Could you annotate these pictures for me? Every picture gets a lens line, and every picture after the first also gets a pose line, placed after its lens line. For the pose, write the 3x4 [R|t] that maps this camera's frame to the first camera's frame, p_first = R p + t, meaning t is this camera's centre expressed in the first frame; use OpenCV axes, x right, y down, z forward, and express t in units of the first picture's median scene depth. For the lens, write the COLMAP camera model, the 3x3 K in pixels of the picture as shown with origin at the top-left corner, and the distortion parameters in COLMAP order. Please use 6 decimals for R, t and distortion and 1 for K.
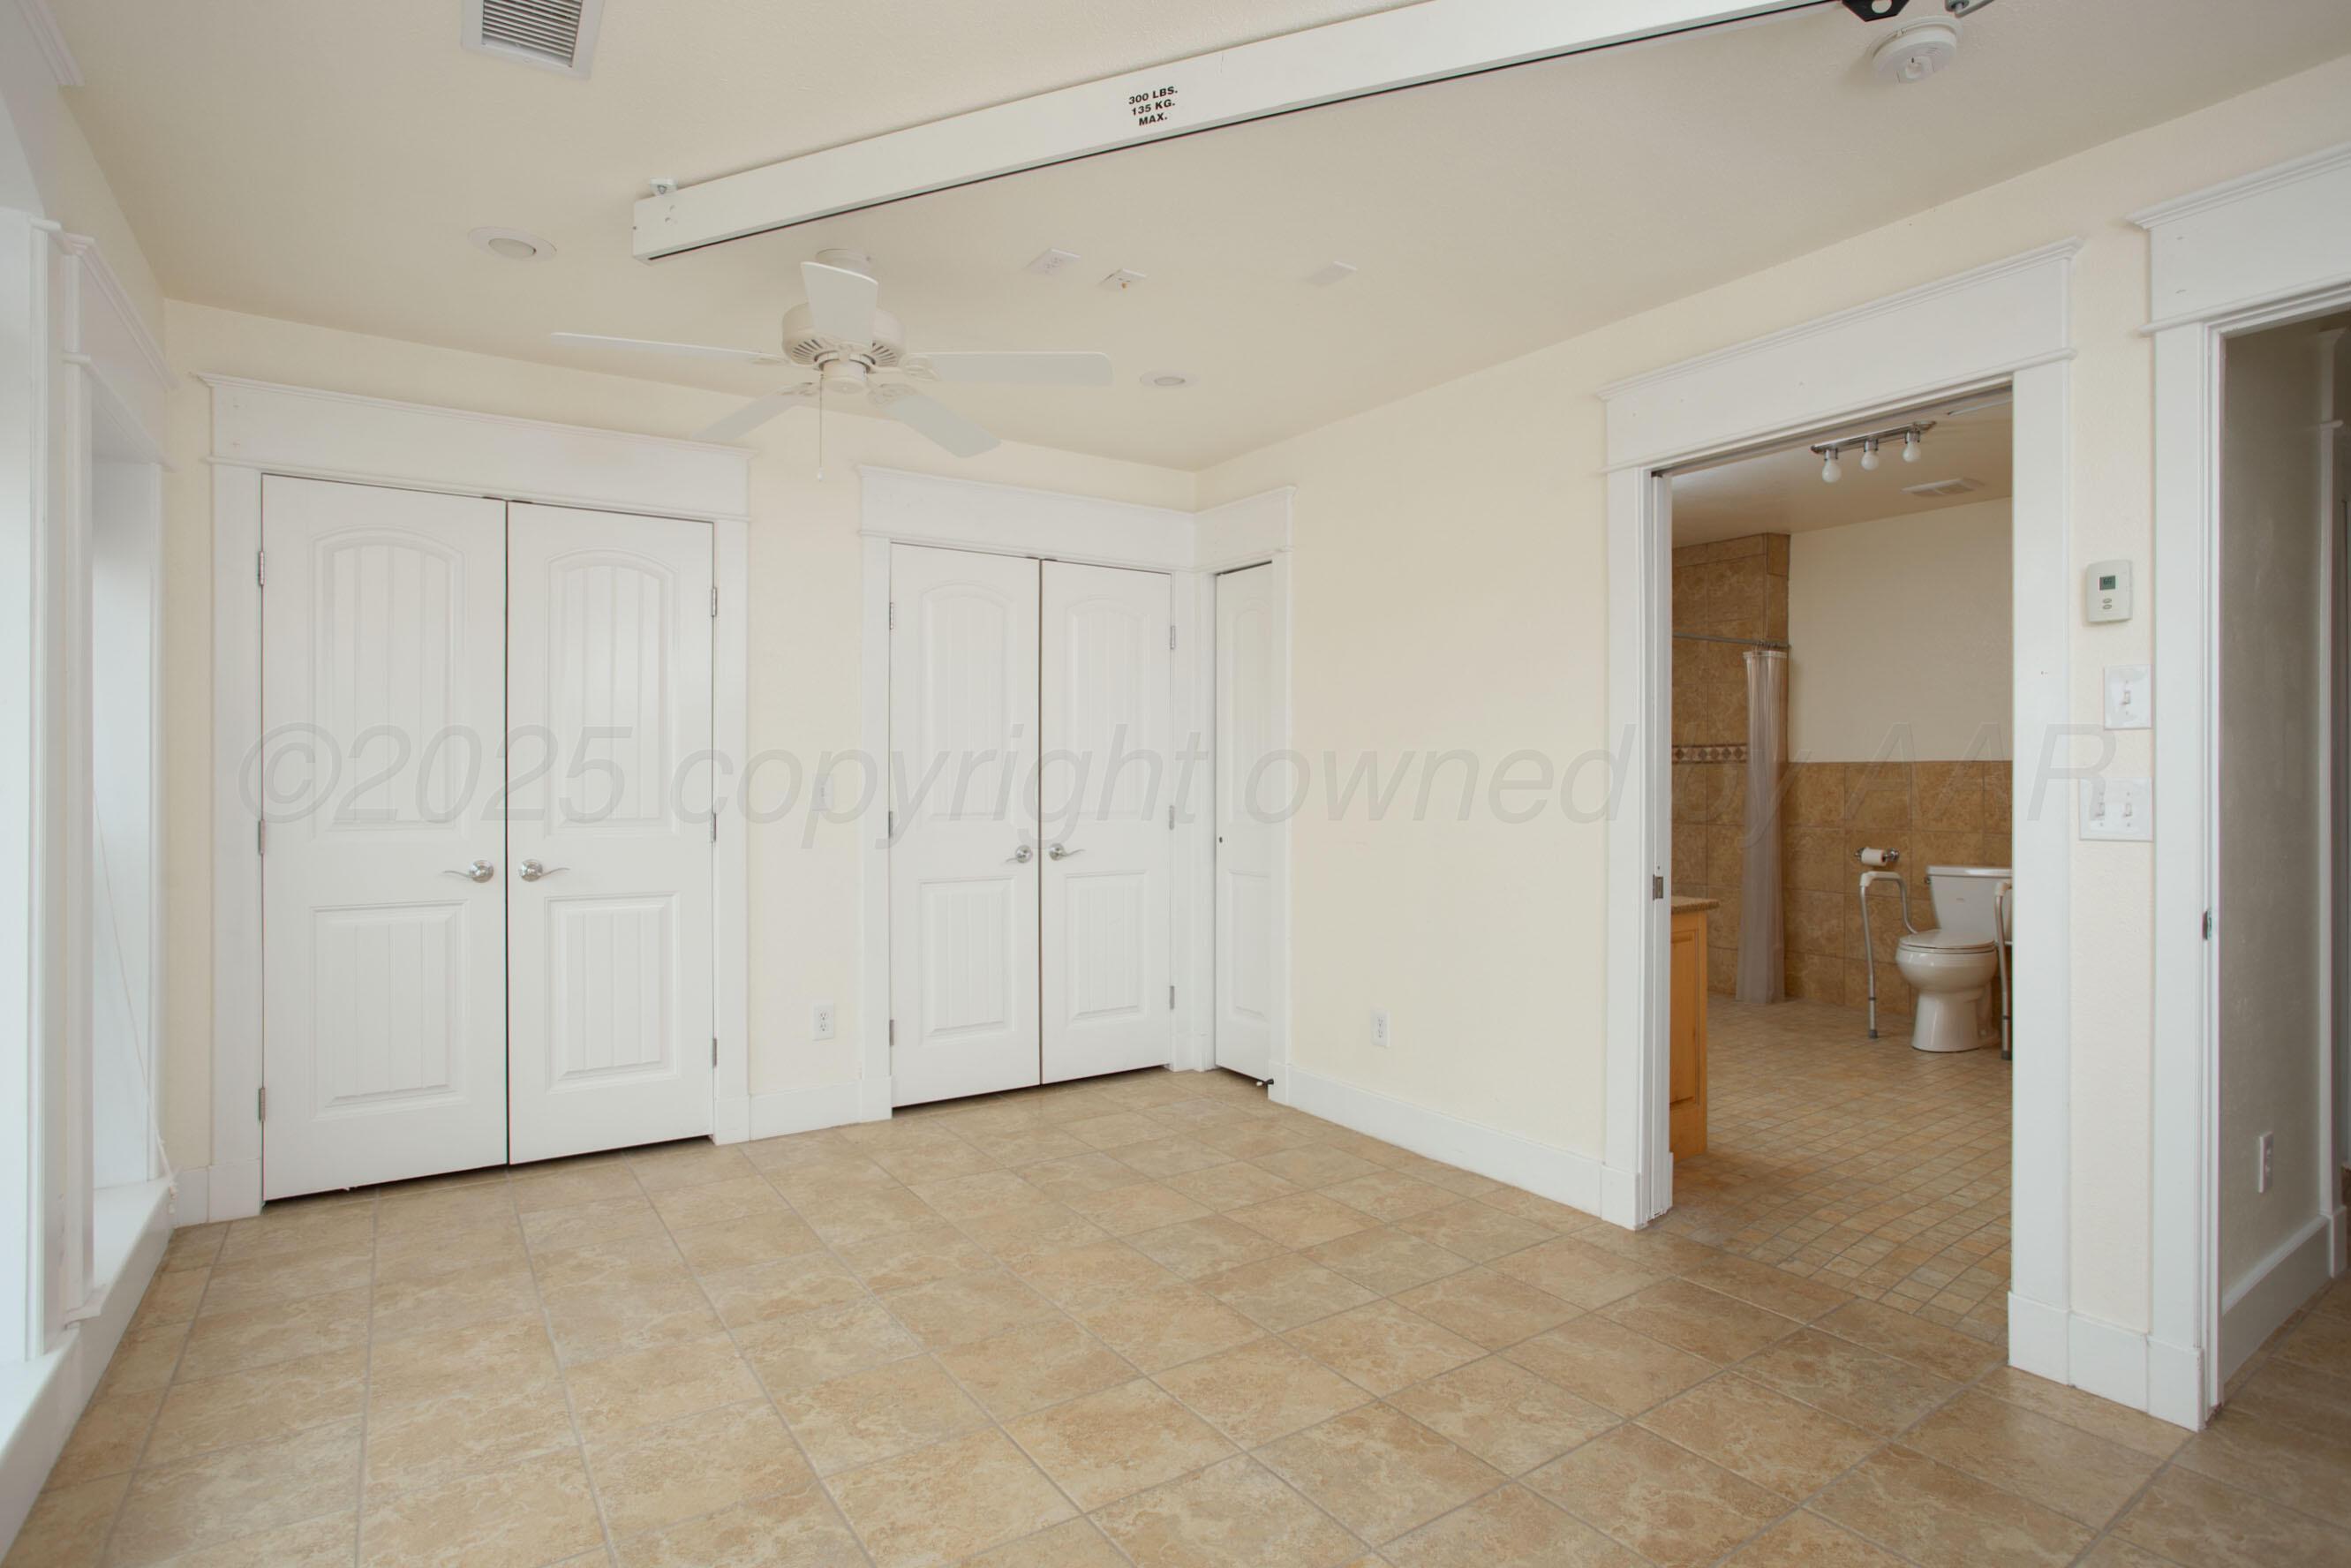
lens RADIAL K [[1192.8, 0, 1198.5], [0, 1192.8, 789.5], [0, 0, 1]] dist [-0.039041, 0.012365]
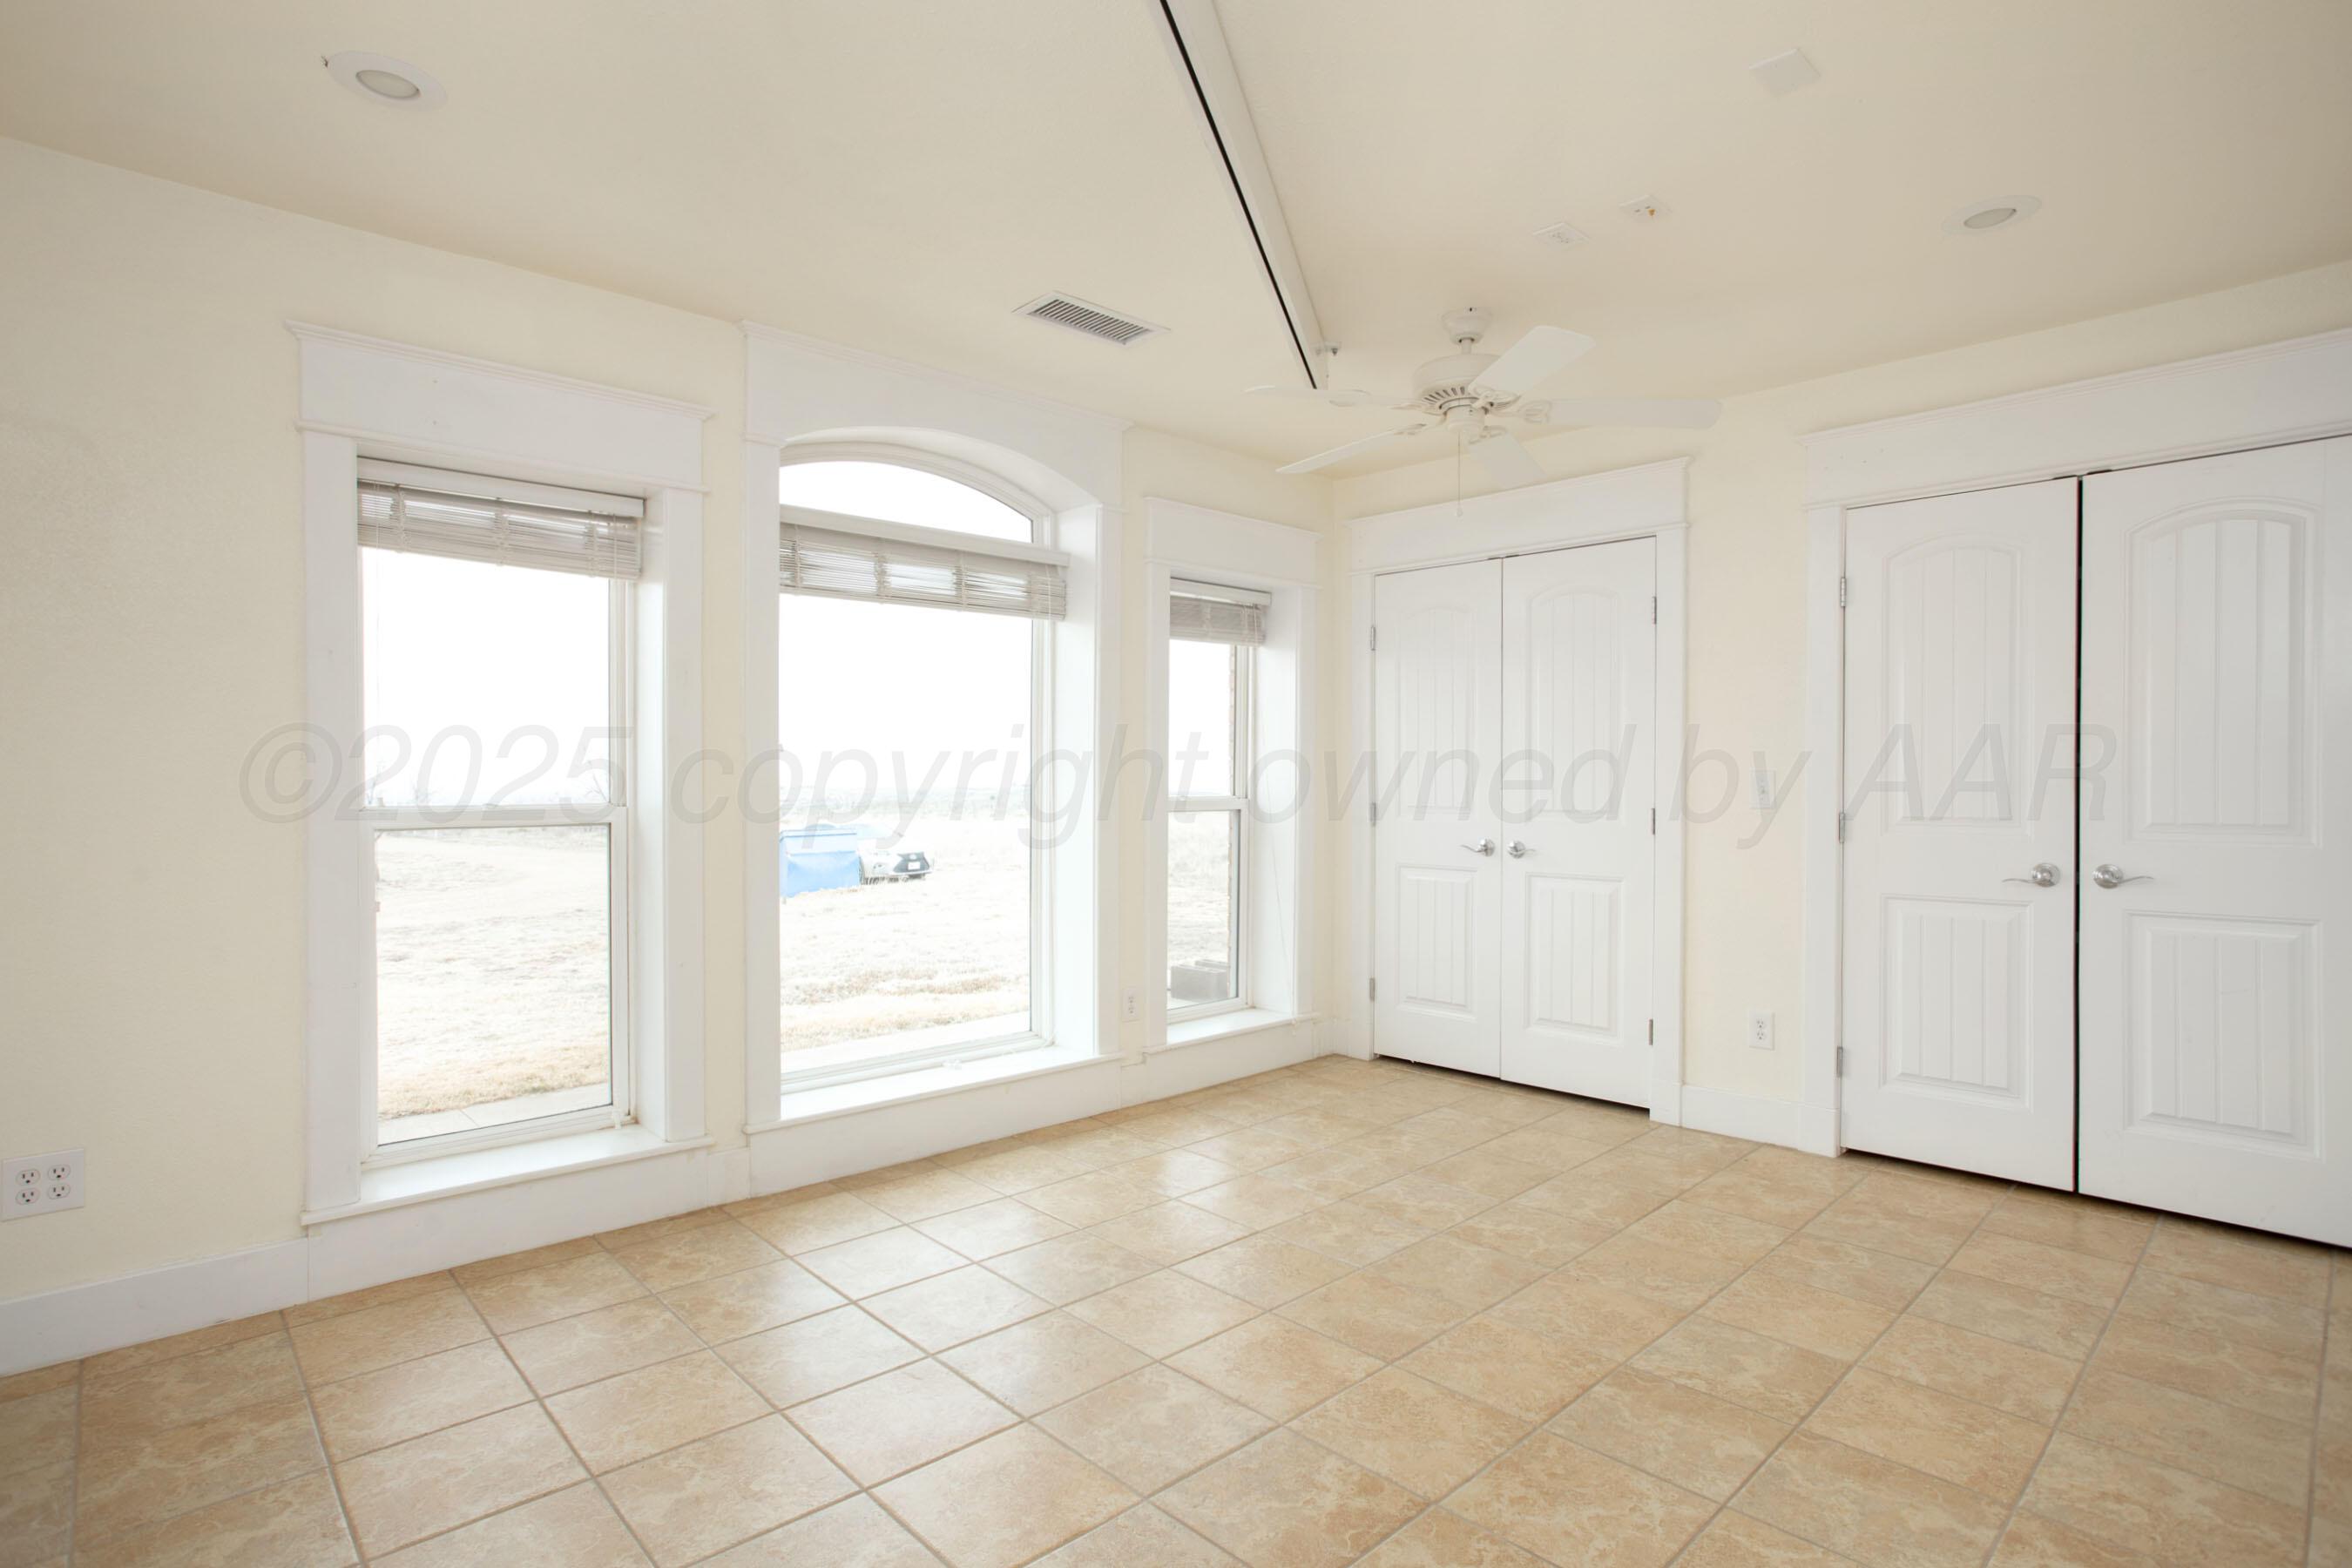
lens RADIAL K [[1193.3, 0, 1191.6], [0, 1193.3, 767.4], [0, 0, 1]] dist [-0.039041, 0.012365]
pose [[0.170079, -0.010889, -0.985370, 0.687685], [-0.006699, 0.999903, -0.012206, -0.001736], [0.985408, 0.008677, 0.169990, 0.483639]]
